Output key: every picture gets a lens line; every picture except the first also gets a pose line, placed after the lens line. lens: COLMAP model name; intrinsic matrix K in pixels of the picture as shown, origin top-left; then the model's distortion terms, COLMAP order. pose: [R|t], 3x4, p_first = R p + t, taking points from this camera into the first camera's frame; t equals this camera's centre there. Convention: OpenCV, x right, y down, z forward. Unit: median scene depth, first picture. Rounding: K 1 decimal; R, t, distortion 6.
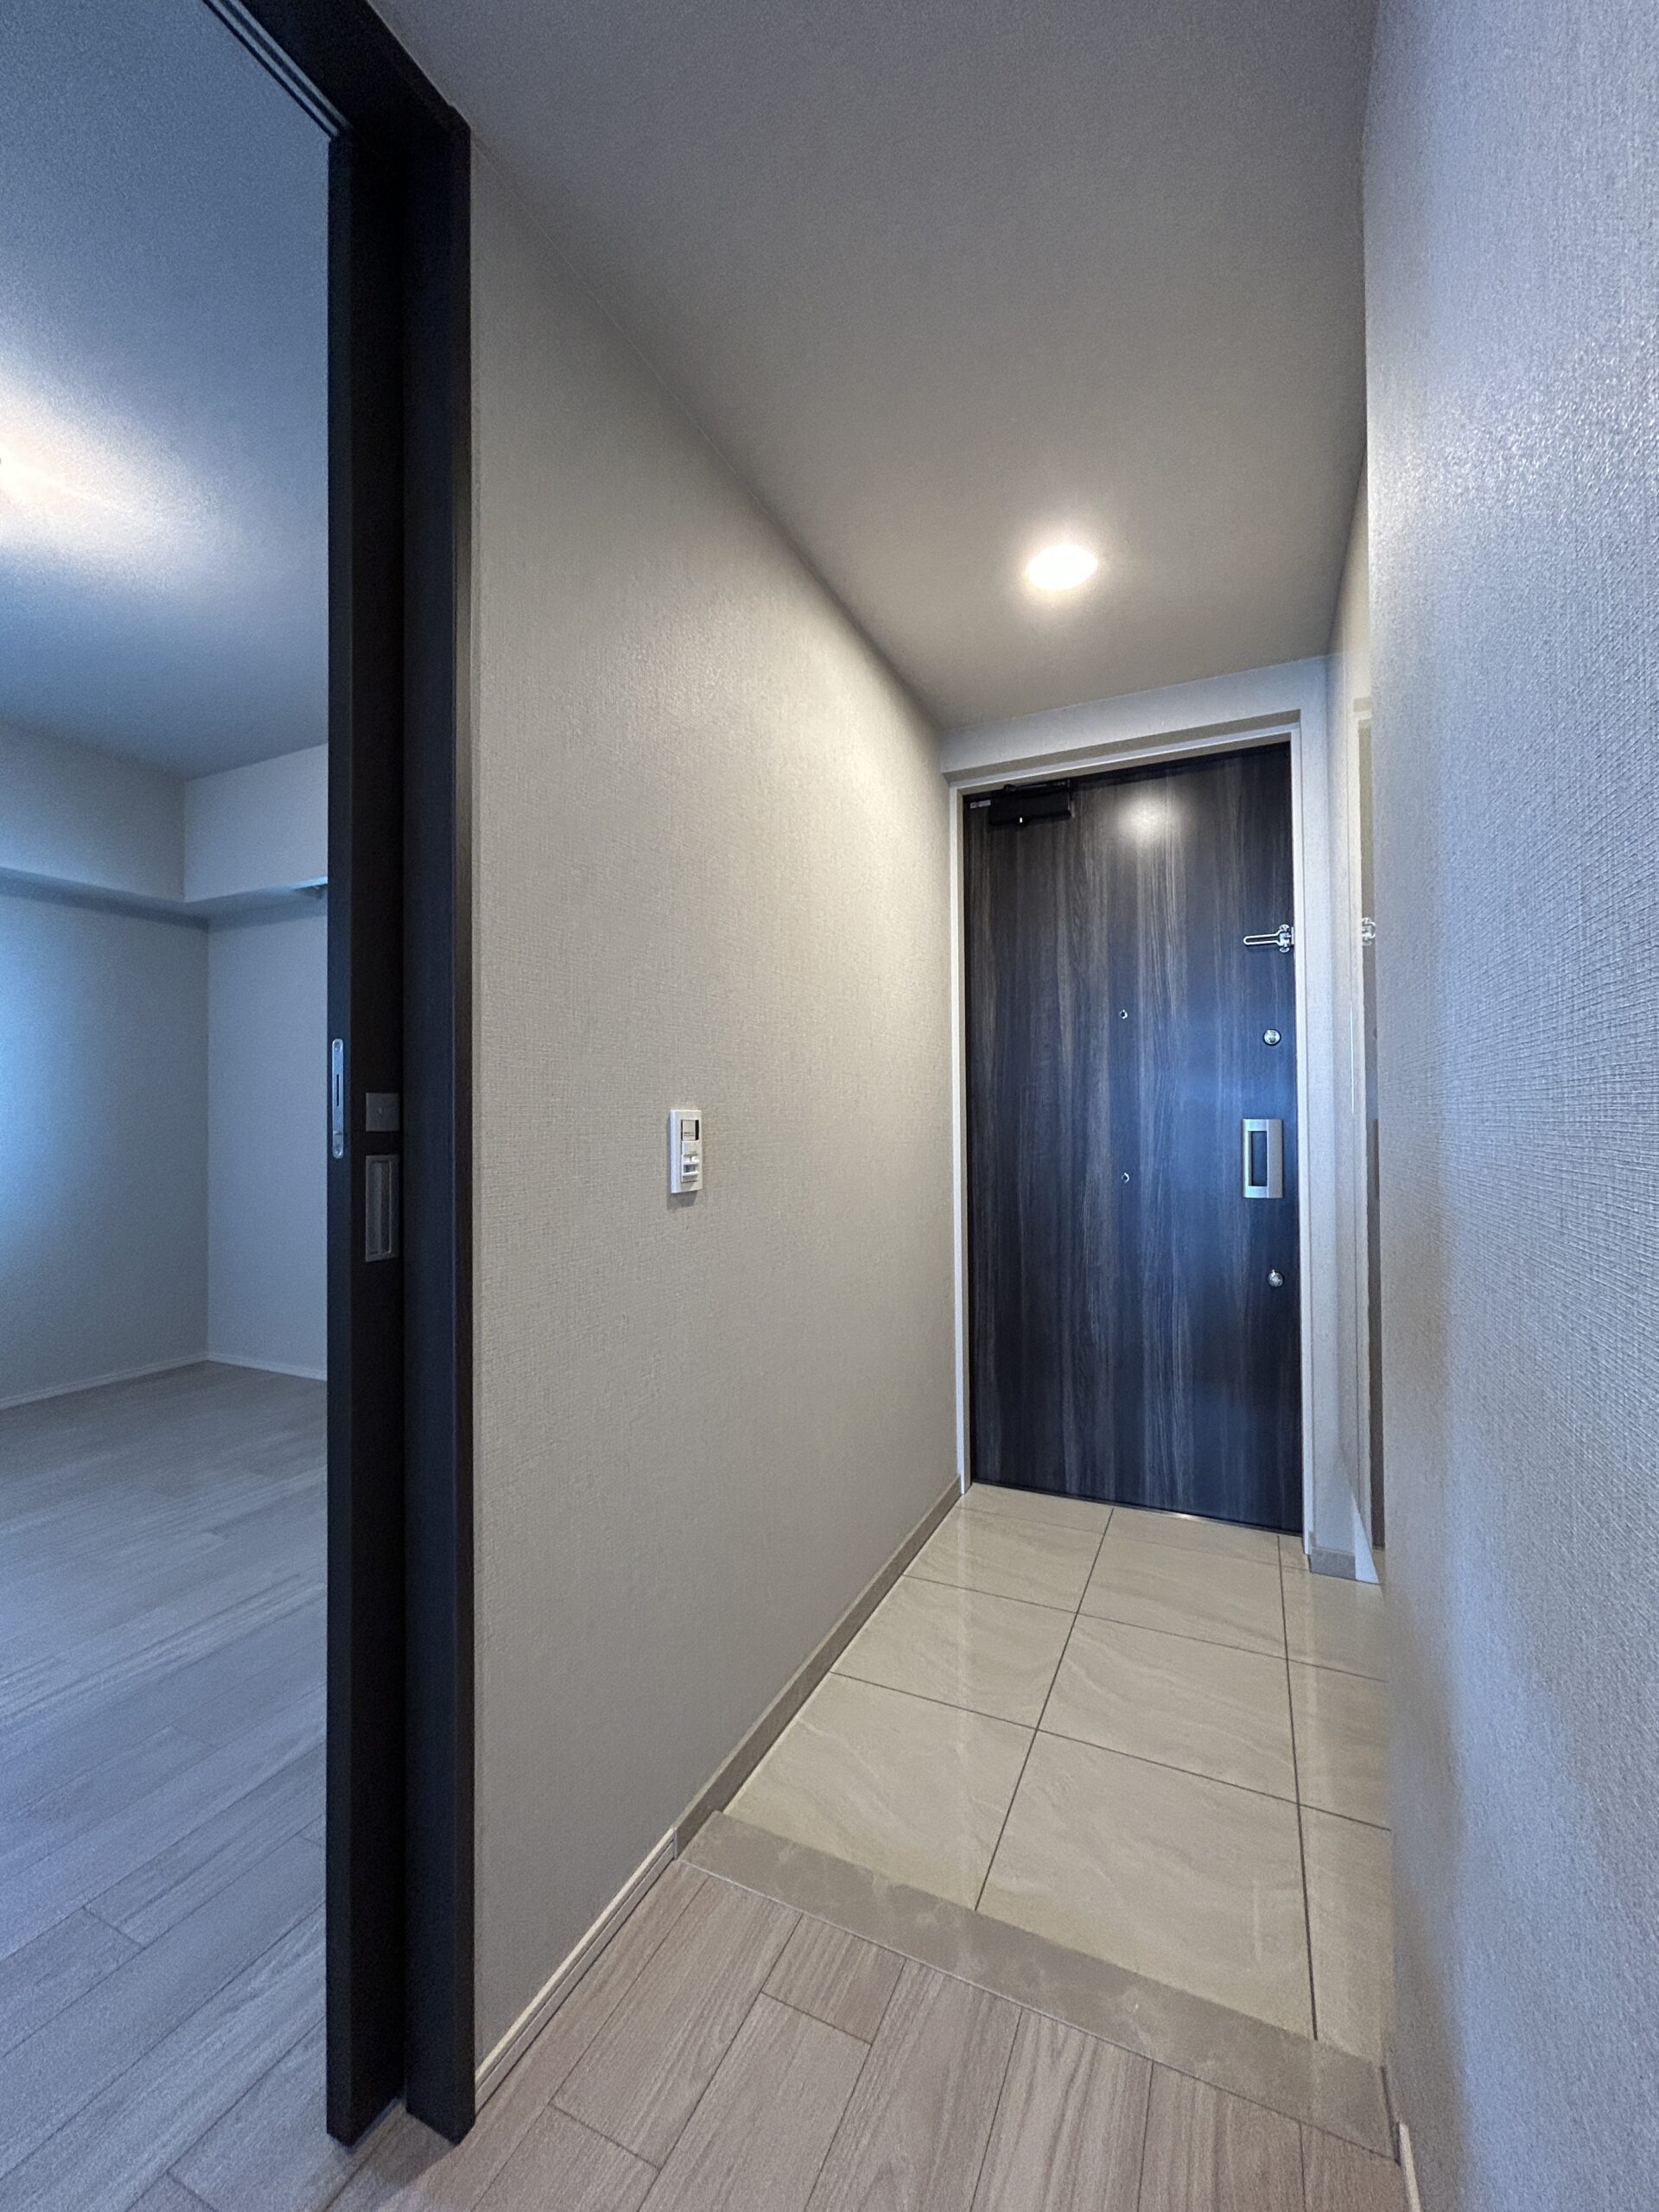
lens RADIAL K [[888.8, 0, 822.4], [0, 888.8, 1108.9], [0, 0, 1]] dist [0.001475, -0.000367]
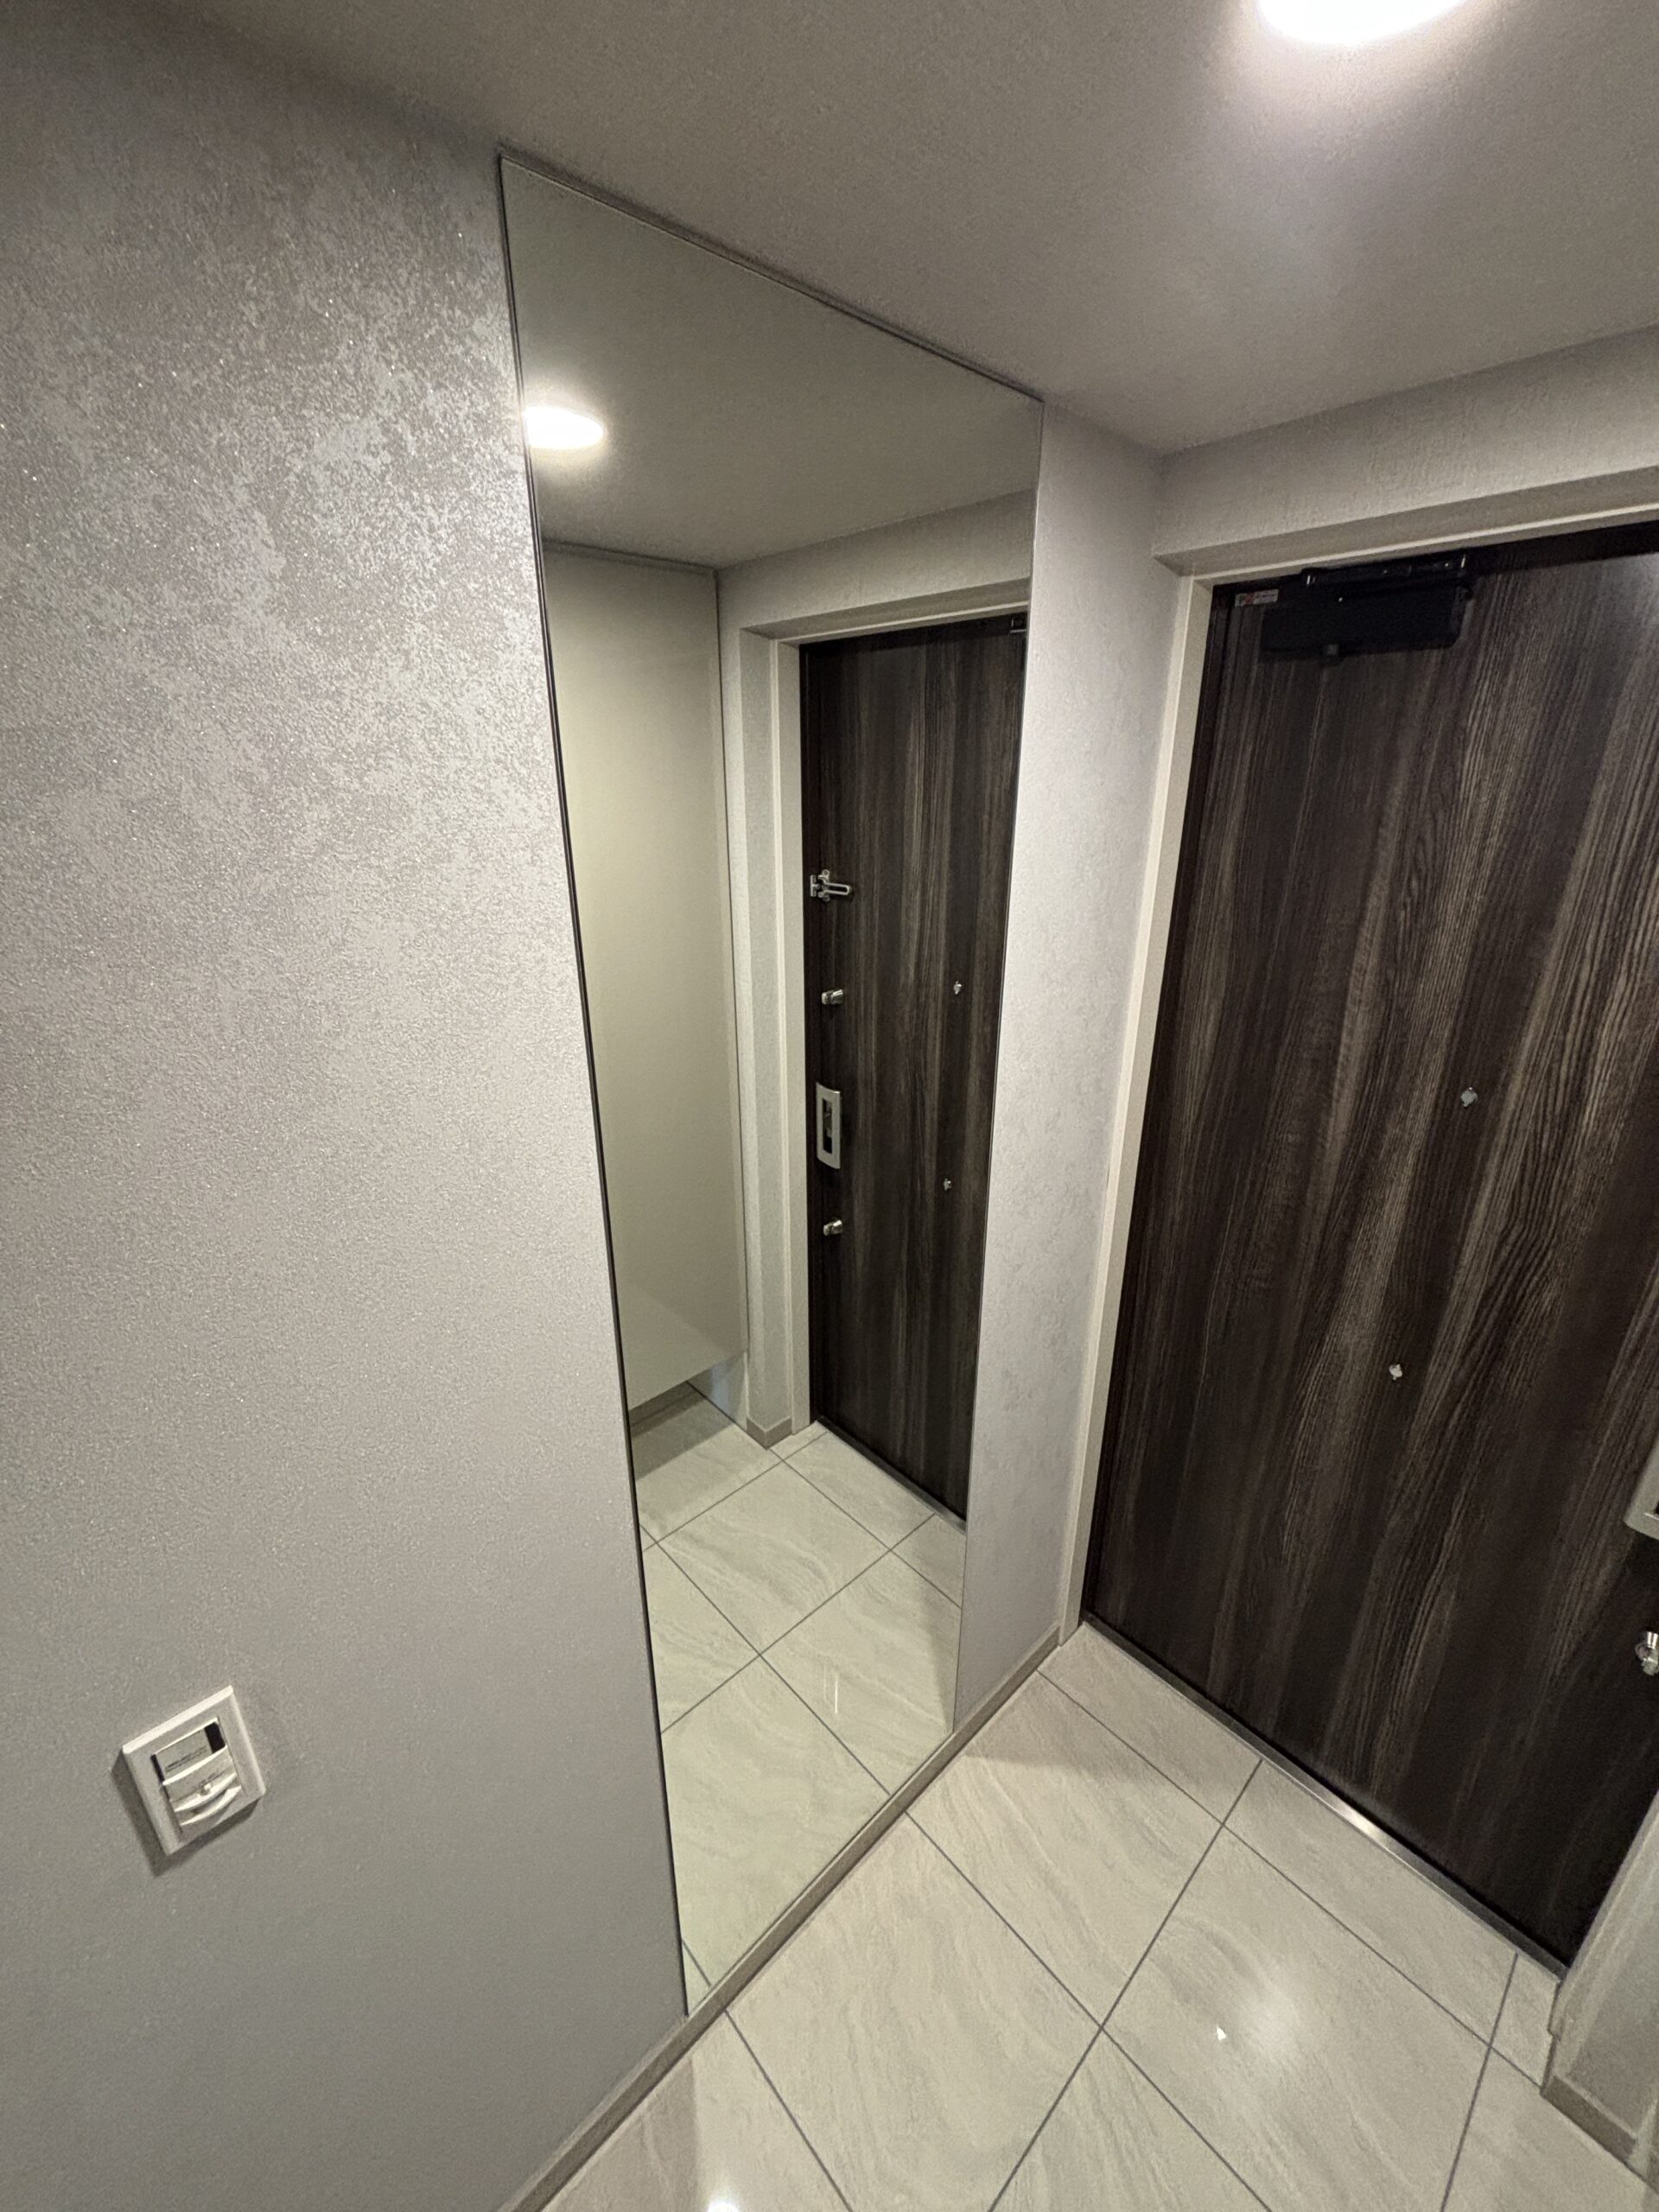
lens RADIAL K [[888.6, 0, 833.5], [0, 888.6, 1099.5], [0, 0, 1]] dist [-0.003536, 0.001496]
pose [[0.929258, 0.136790, -0.343173, 0.197431], [-0.002128, 0.930890, 0.365294, -0.313899], [0.369425, -0.338723, 0.865328, 0.484149]]
